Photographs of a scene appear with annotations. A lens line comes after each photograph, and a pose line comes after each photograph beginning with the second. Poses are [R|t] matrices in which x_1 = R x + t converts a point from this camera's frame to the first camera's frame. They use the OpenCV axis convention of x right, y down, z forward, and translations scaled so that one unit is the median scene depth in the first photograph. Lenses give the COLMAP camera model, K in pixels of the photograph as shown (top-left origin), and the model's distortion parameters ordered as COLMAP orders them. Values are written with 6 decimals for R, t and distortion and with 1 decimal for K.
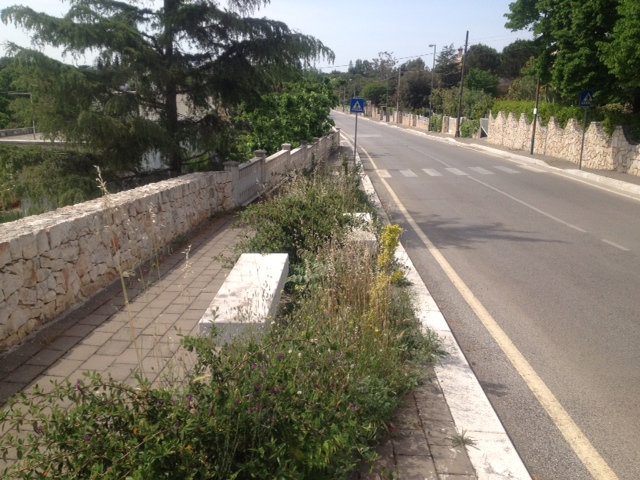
lens RADIAL K [[604.8, 0, 318.4], [0, 604.8, 250.1], [0, 0, 1]] dist [0.145487, -0.315782]
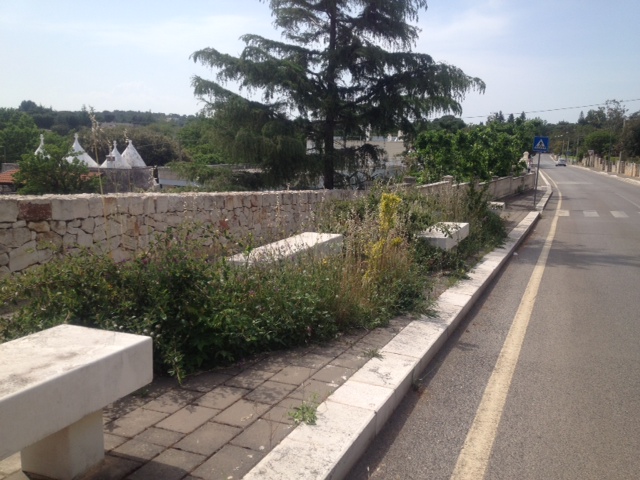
lens RADIAL K [[604.8, 0, 318.4], [0, 604.8, 250.1], [0, 0, 1]] dist [0.145487, -0.315782]
pose [[0.937194, 0.067994, -0.342116, 0.141739], [-0.096187, 0.993166, -0.066107, 0.054437], [0.335283, 0.094862, 0.937329, -0.038708]]
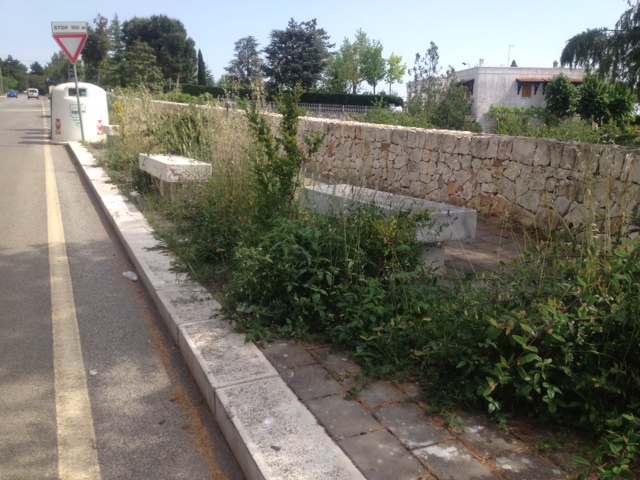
lens RADIAL K [[602.6, 0, 332.1], [0, 602.6, 241.6], [0, 0, 1]] dist [0.149667, -0.329478]
pose [[-0.891369, 0.071637, -0.447581, 0.160411], [-0.121624, 0.913423, 0.388414, -0.189257], [0.436656, 0.400657, -0.805485, 1.170571]]
